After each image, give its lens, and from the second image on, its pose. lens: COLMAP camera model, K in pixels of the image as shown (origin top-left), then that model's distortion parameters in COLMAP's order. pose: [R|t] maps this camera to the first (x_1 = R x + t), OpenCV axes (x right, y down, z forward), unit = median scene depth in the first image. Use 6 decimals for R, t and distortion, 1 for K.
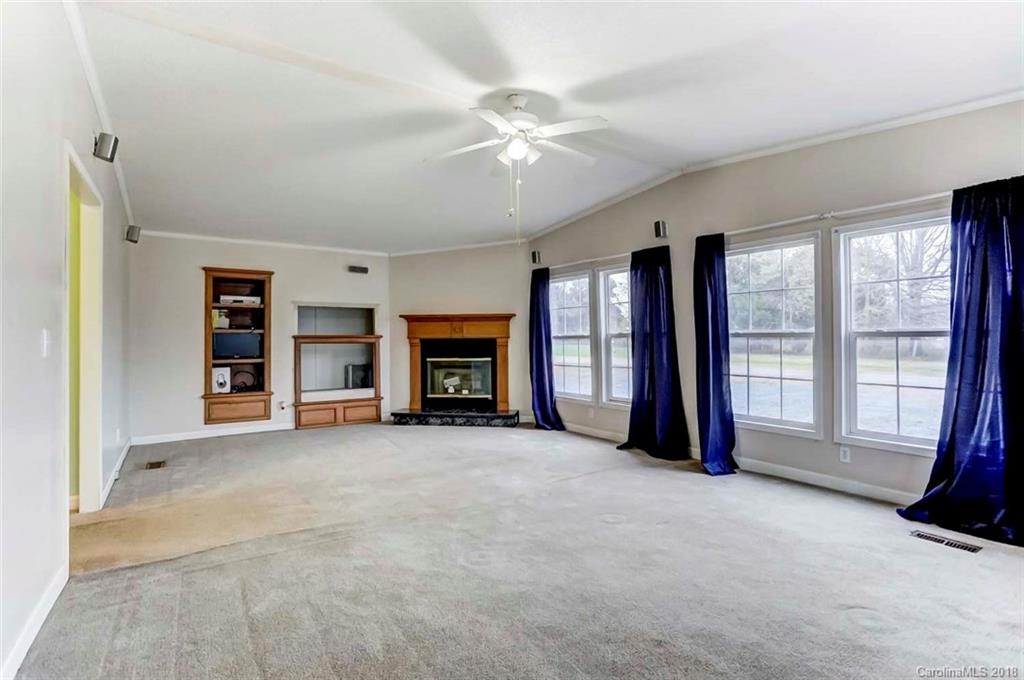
lens RADIAL K [[504.4, 0, 517.7], [0, 504.4, 337.7], [0, 0, 1]] dist [-0.054458, 0.034668]
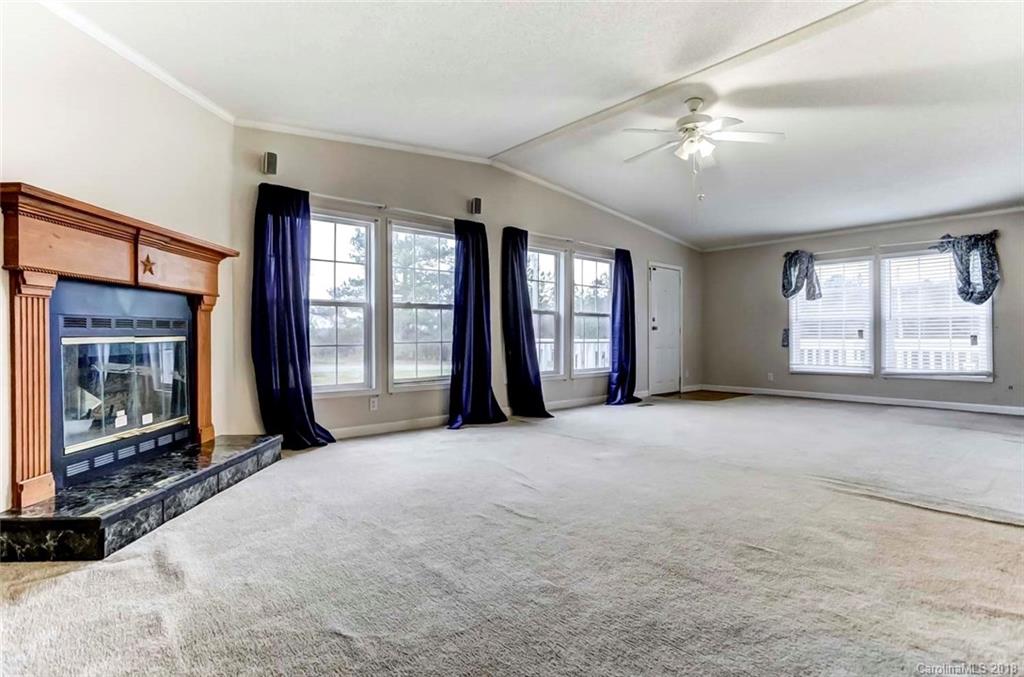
lens RADIAL K [[504.4, 0, 517.7], [0, 504.4, 336.2], [0, 0, 1]] dist [-0.054458, 0.034668]
pose [[-0.094306, -0.024189, 0.995249, -0.651416], [-0.033642, 0.999211, 0.021097, 0.021702], [-0.994975, -0.031493, -0.095045, 0.869306]]
